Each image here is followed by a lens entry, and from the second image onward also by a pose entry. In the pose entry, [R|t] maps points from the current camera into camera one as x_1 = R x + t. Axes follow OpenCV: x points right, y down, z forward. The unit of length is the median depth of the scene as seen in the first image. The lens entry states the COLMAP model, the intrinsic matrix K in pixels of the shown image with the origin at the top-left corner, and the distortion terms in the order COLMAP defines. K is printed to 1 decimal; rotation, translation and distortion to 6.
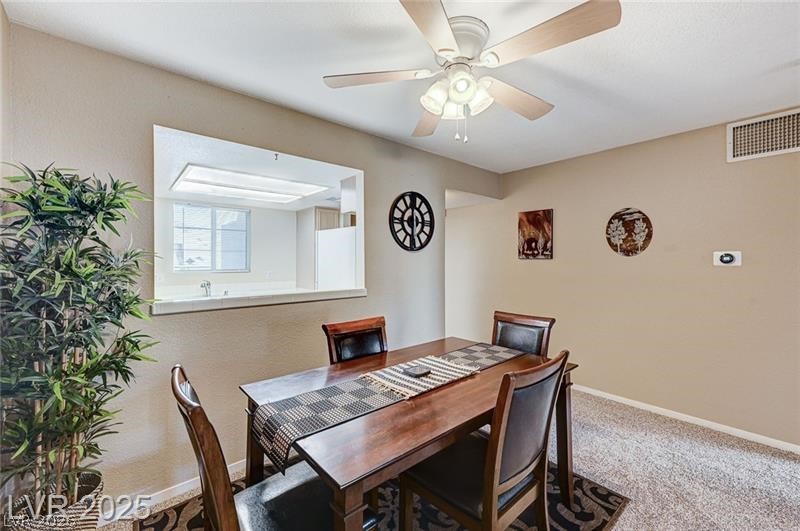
lens RADIAL K [[335.8, 0, 403.7], [0, 335.8, 256.6], [0, 0, 1]] dist [0.027034, -0.000109]
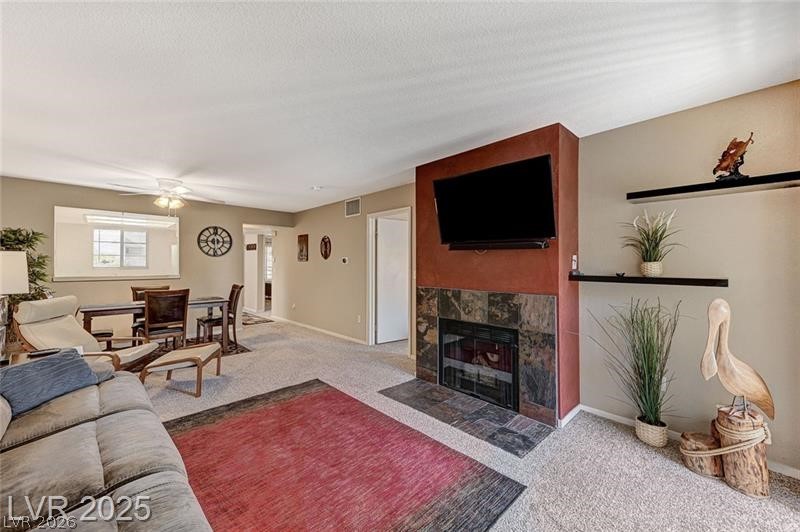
lens RADIAL K [[314.6, 0, 403.1], [0, 314.6, 261.9], [0, 0, 1]] dist [0.018381, 0.000195]
pose [[0.998019, 0.002276, 0.062868, 1.010940], [-0.002348, 0.999997, 0.001072, 0.010240], [-0.062866, -0.001217, 0.998021, -0.915177]]
